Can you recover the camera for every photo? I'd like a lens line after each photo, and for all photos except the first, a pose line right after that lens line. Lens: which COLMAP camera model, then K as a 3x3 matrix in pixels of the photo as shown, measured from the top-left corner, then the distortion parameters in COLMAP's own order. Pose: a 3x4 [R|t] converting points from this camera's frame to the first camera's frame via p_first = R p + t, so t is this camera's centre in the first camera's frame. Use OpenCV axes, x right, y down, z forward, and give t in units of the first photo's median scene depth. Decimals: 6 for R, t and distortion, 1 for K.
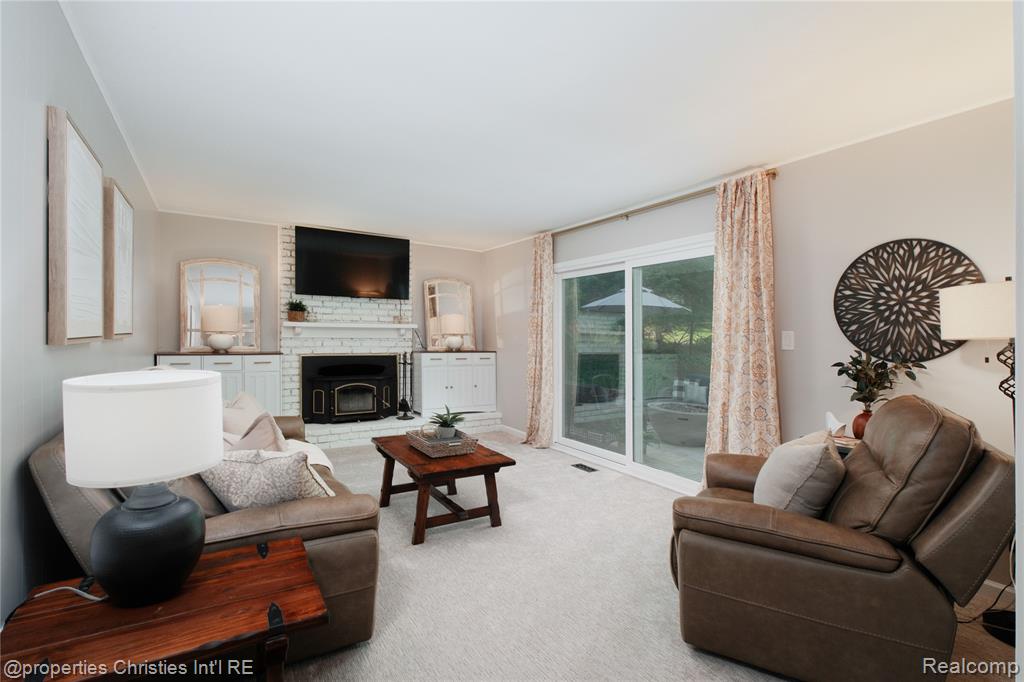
lens RADIAL K [[491.4, 0, 516.6], [0, 491.4, 357.8], [0, 0, 1]] dist [-0.001357, -0.001224]
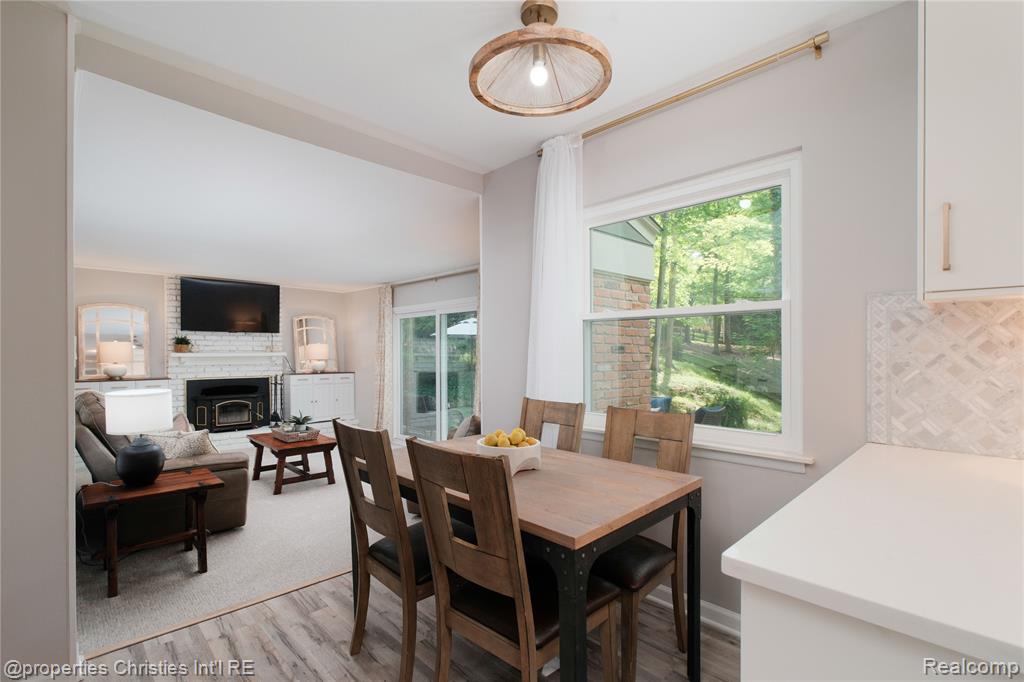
lens RADIAL K [[491.4, 0, 515.7], [0, 491.4, 358.2], [0, 0, 1]] dist [-0.001357, -0.001224]
pose [[0.978147, -0.015704, 0.207321, 0.119943], [0.022502, 0.999282, -0.030475, -0.001891], [-0.206693, 0.034474, 0.977798, -0.381200]]
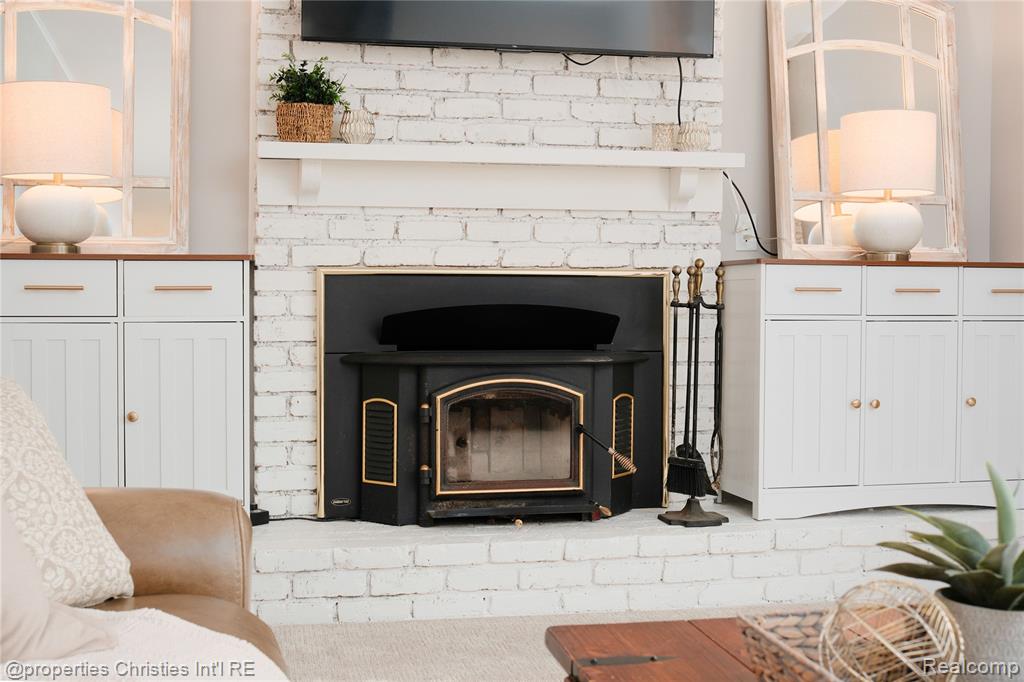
lens RADIAL K [[1553.1, 0, 511.0], [0, 1553.1, 345.5], [0, 0, 1]] dist [-0.045535, 0.000000]
pose [[0.945423, 0.018745, -0.325306, -0.056381], [-0.015317, 0.999797, 0.013097, 0.023723], [0.325486, -0.007400, 0.945518, 0.212930]]
